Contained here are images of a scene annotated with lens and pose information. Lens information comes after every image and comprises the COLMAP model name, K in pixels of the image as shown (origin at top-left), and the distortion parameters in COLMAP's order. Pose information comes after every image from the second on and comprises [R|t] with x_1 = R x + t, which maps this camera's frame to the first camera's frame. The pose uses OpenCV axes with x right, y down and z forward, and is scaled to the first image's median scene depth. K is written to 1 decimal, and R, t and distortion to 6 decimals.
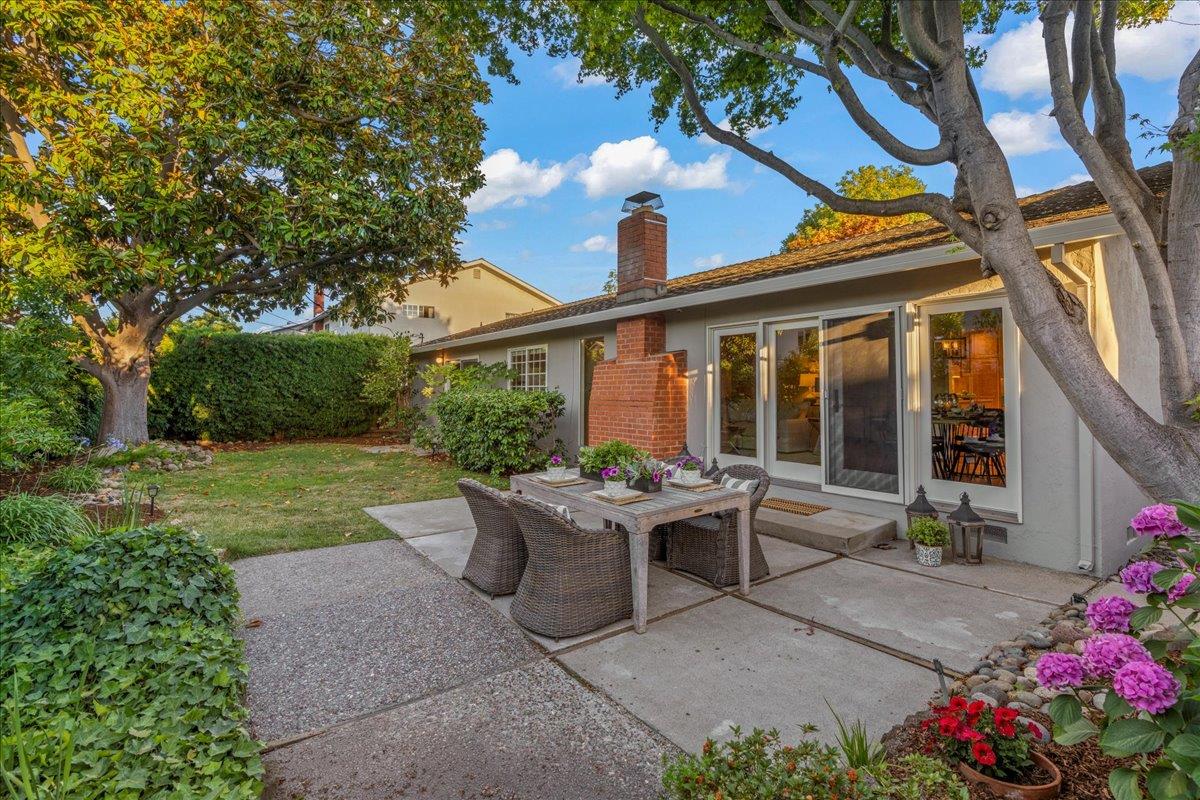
lens RADIAL K [[552.7, 0, 621.2], [0, 552.7, 380.5], [0, 0, 1]] dist [-0.014025, 0.000804]
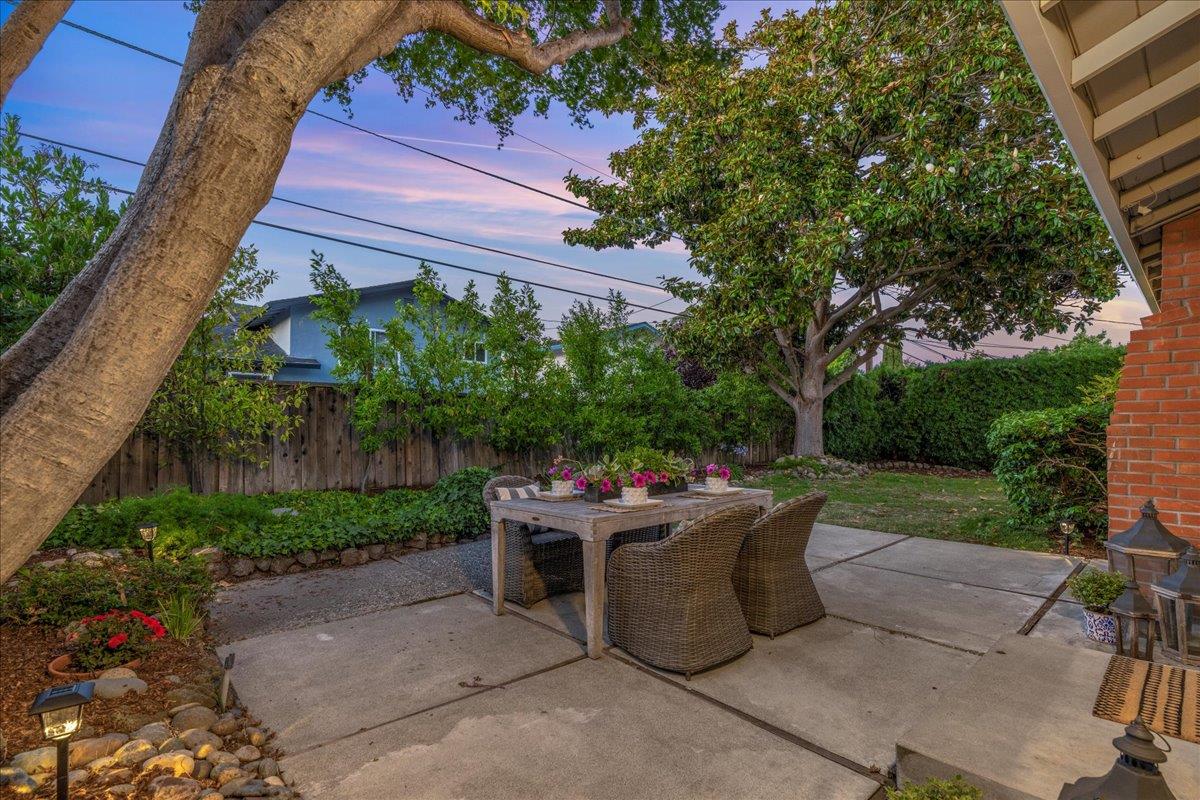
lens RADIAL K [[552.7, 0, 598.5], [0, 552.7, 419.1], [0, 0, 1]] dist [-0.014025, 0.000804]
pose [[0.087293, -0.007163, -0.996157, 0.969791], [0.014098, 0.999883, -0.005955, 0.080176], [0.996083, -0.013524, 0.087383, 0.965083]]
